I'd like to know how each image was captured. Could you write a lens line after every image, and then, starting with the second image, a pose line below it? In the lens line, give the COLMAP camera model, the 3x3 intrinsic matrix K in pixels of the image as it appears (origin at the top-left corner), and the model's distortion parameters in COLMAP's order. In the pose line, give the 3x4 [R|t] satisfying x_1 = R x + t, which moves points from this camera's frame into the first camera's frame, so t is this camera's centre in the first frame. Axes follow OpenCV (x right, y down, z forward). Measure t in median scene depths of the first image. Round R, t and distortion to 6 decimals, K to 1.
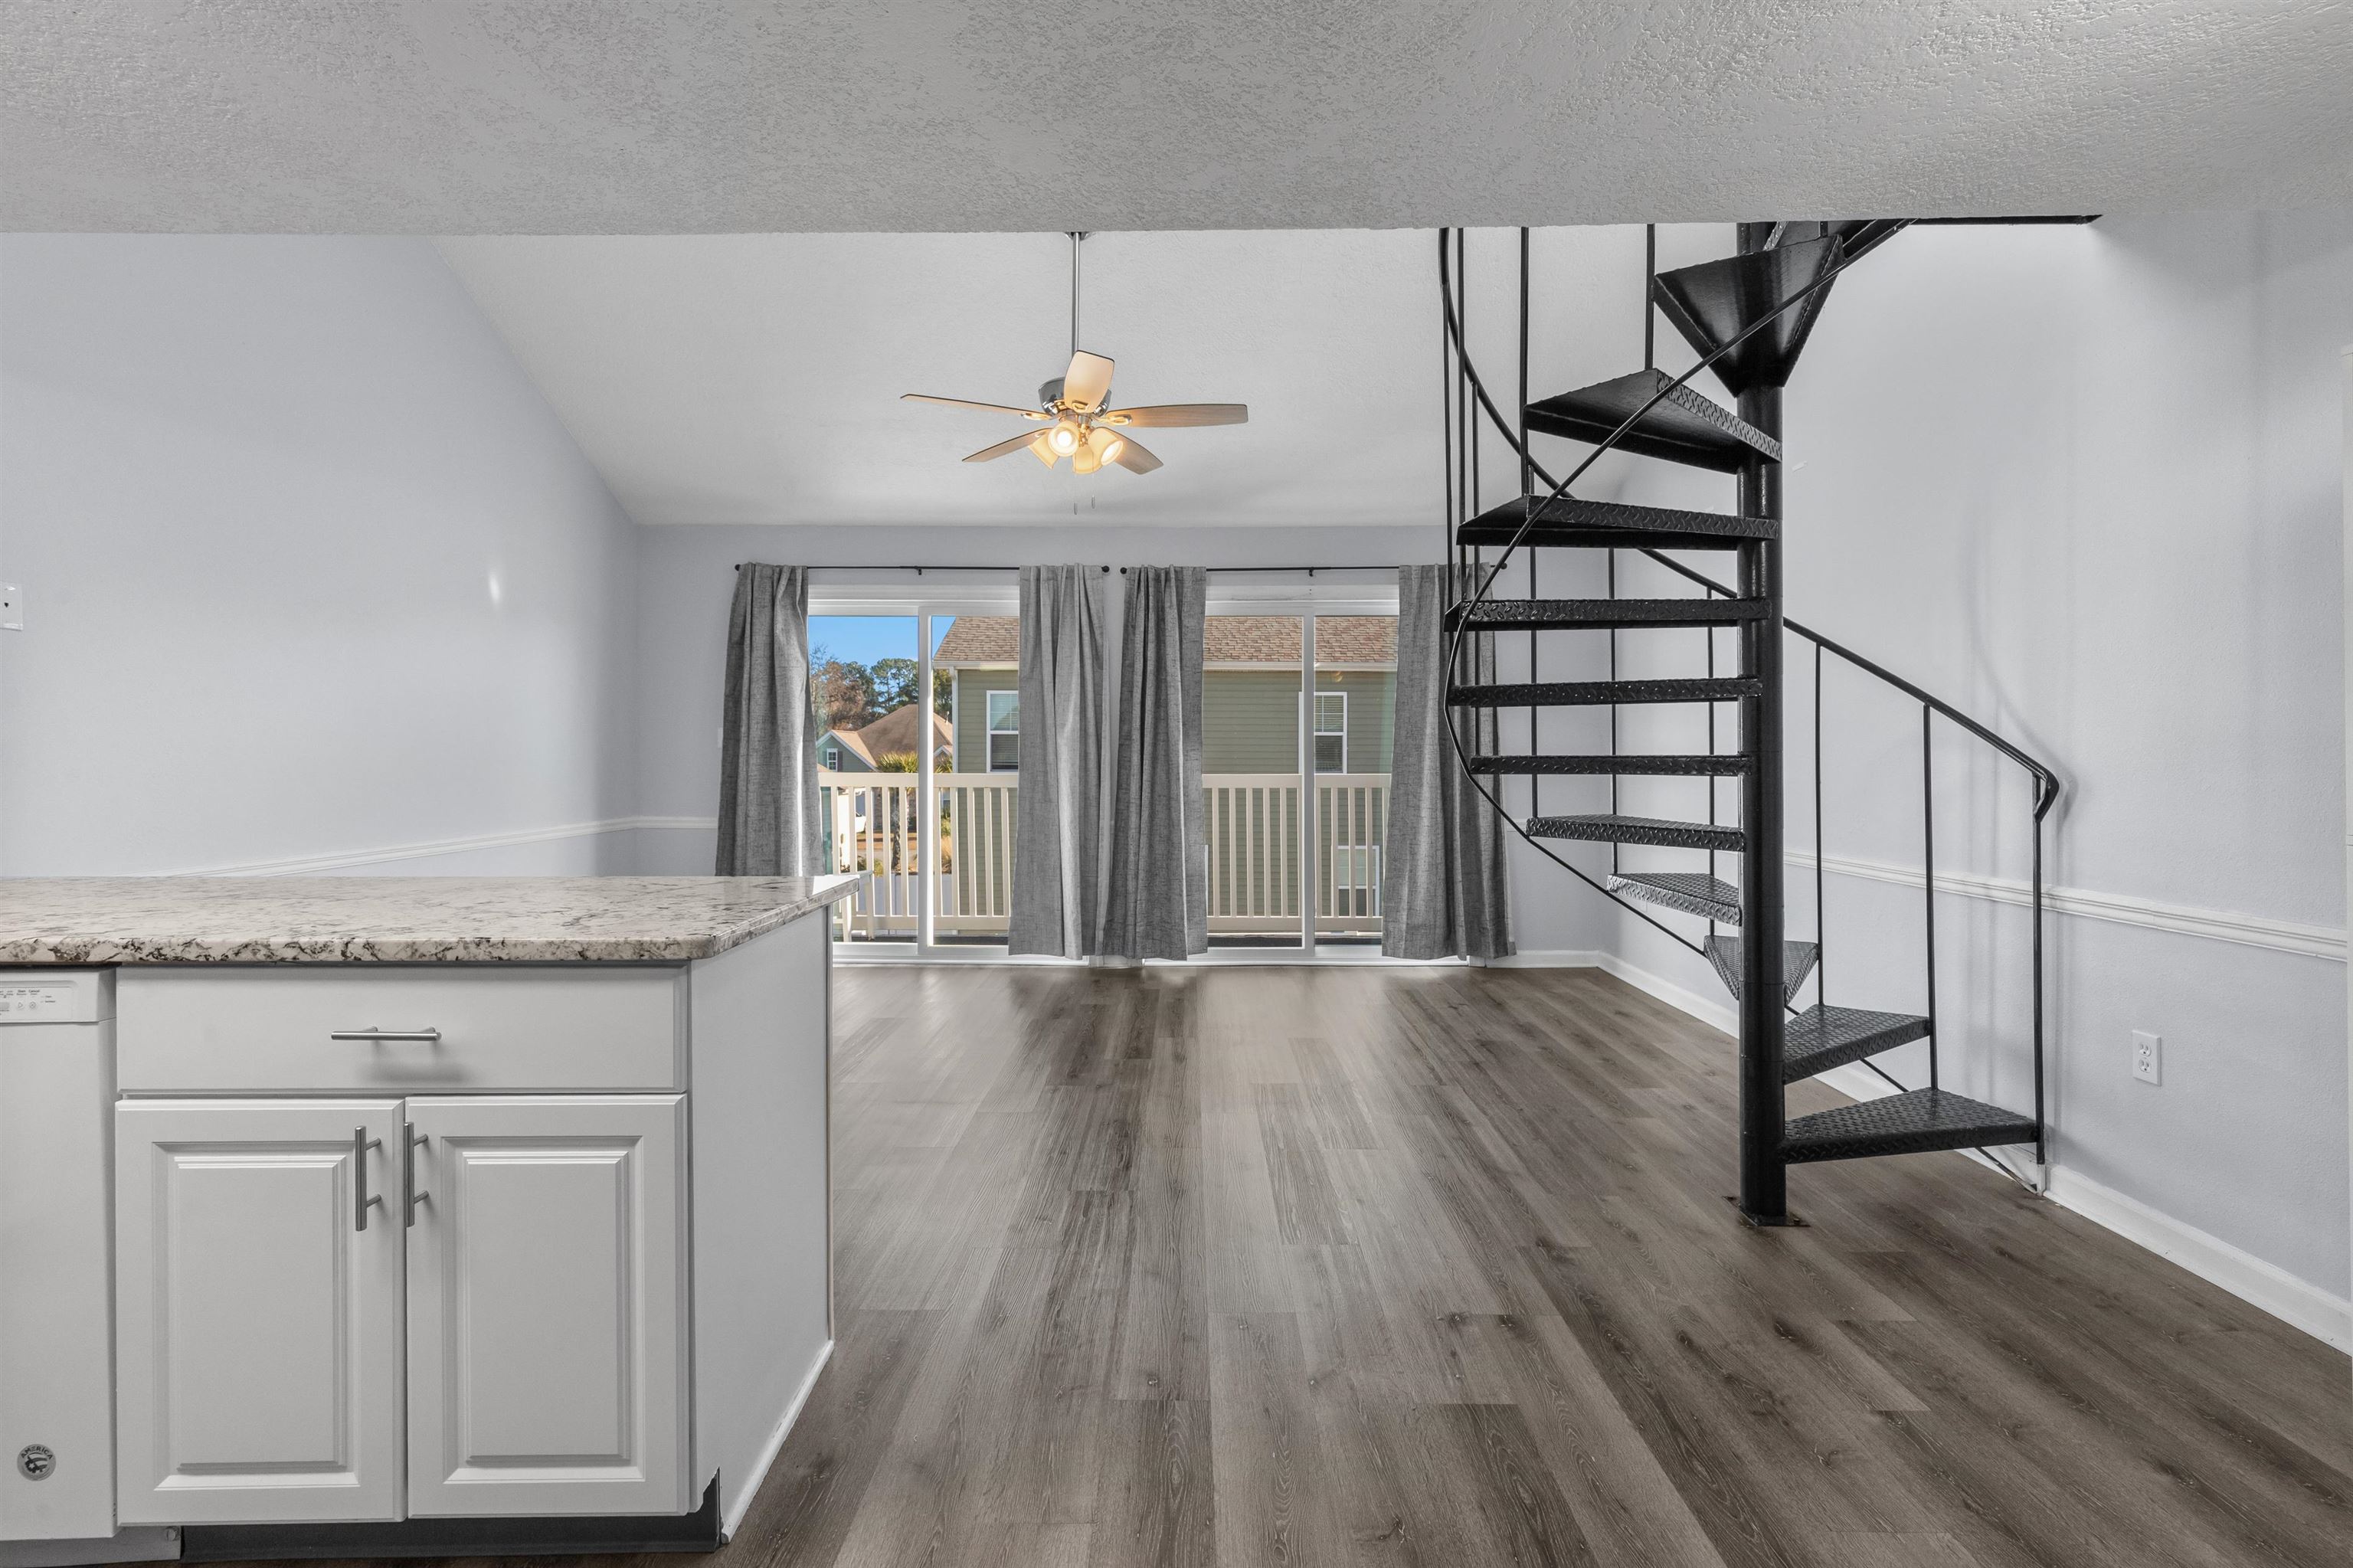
lens RADIAL K [[1057.5, 0, 1179.5], [0, 1057.5, 768.5], [0, 0, 1]] dist [0.003269, -0.000341]
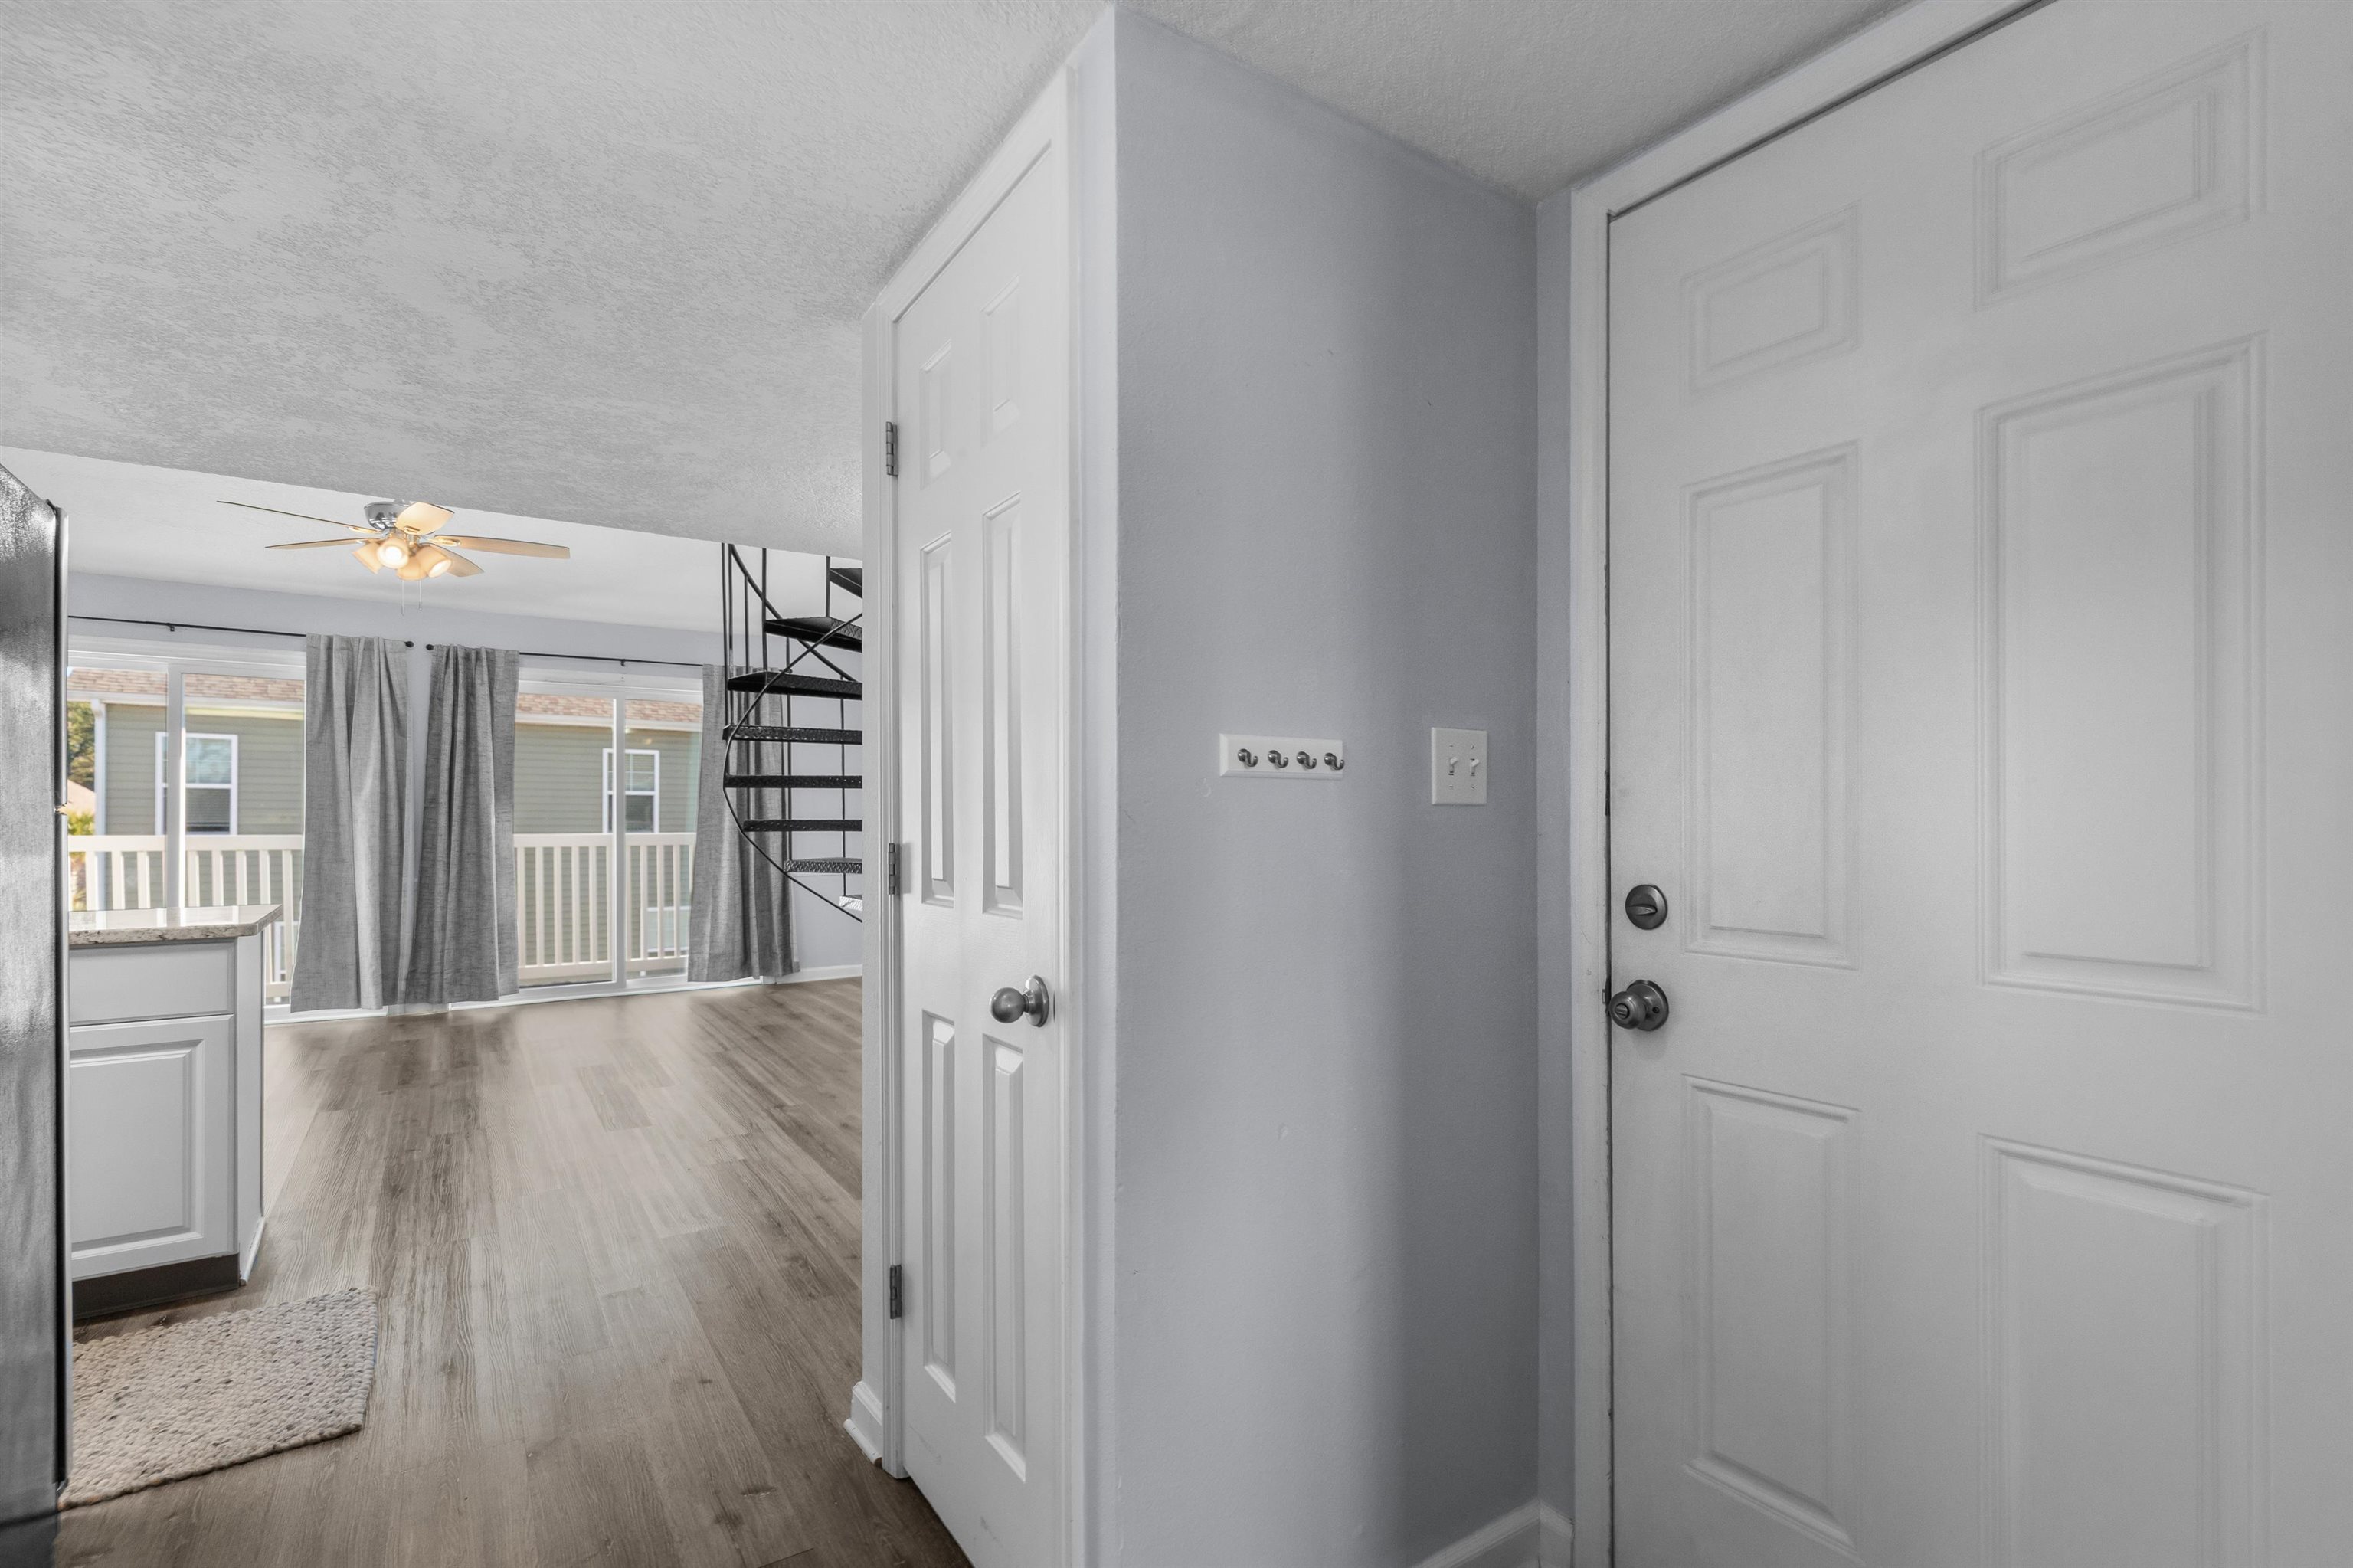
lens RADIAL K [[1073.8, 0, 1180.8], [0, 1073.8, 815.1], [0, 0, 1]] dist [0.001918, -0.000141]
pose [[0.821253, 0.002467, 0.570559, -0.048889], [0.004343, 0.999935, -0.010575, 0.000372], [-0.570548, 0.011162, 0.821189, -0.346984]]
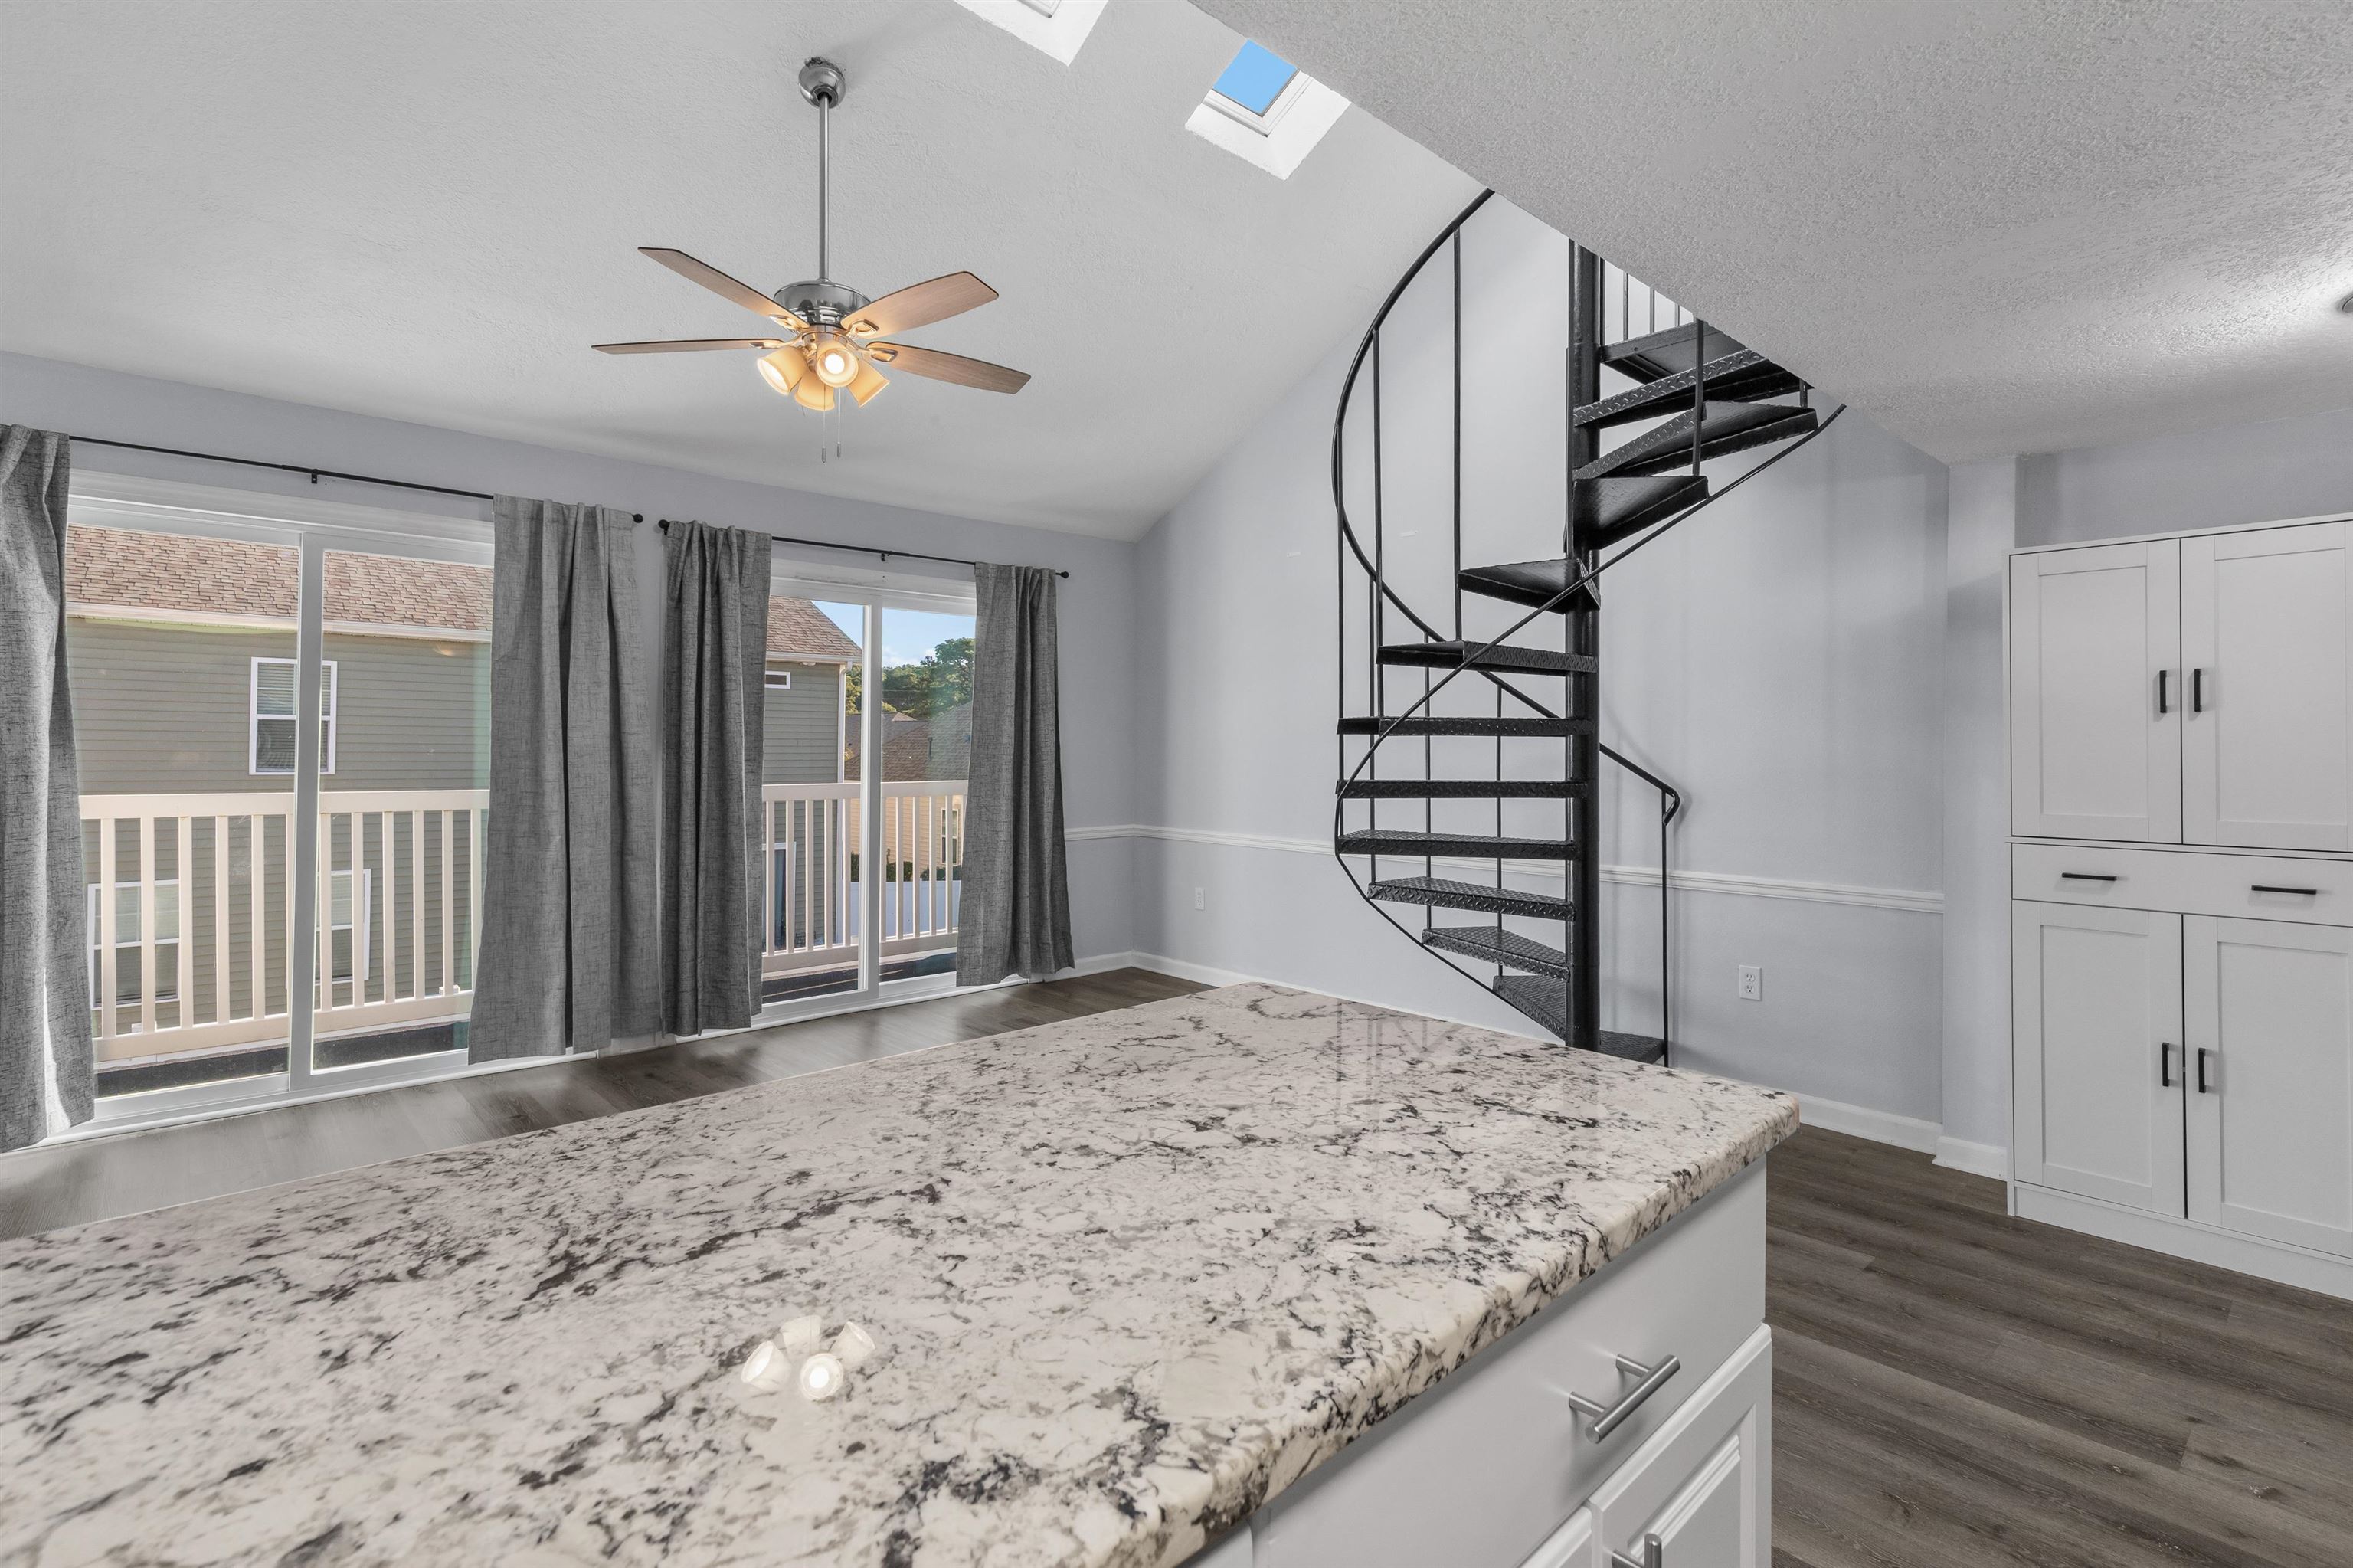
lens RADIAL K [[1099.3, 0, 1171.8], [0, 1099.3, 738.8], [0, 0, 1]] dist [0.010520, -0.000727]
pose [[0.733574, 0.009396, 0.679545, -0.321633], [0.001765, 0.999875, -0.015731, -0.020628], [-0.679608, 0.012739, 0.733465, 0.177558]]
